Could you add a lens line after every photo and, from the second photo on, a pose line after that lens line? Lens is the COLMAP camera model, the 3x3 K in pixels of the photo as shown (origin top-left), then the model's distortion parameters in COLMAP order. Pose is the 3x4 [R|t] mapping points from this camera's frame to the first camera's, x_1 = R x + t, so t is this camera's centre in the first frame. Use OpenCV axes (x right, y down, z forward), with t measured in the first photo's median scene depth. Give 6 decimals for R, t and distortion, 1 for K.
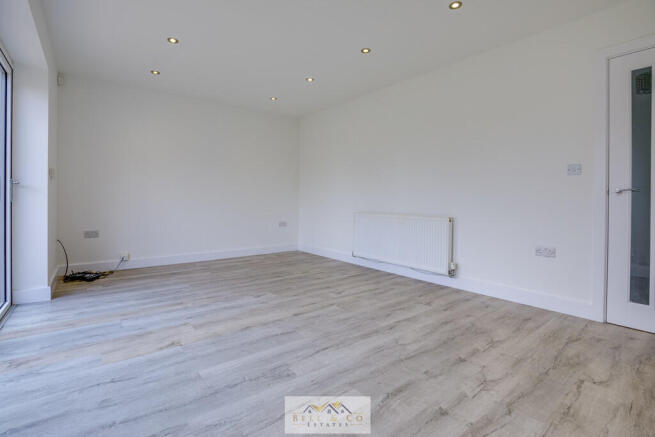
lens RADIAL K [[305.5, 0, 320.7], [0, 305.5, 201.7], [0, 0, 1]] dist [-0.025491, -0.000652]
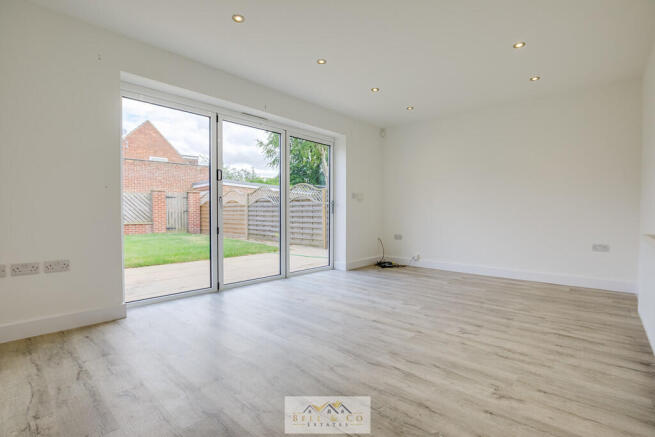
lens RADIAL K [[305.5, 0, 327.0], [0, 305.5, 217.3], [0, 0, 1]] dist [-0.025491, -0.000652]
pose [[0.186610, 0.010273, -0.982380, 0.855058], [-0.002534, 0.999947, 0.009975, 0.002645], [0.982431, 0.000628, 0.186627, 0.597288]]
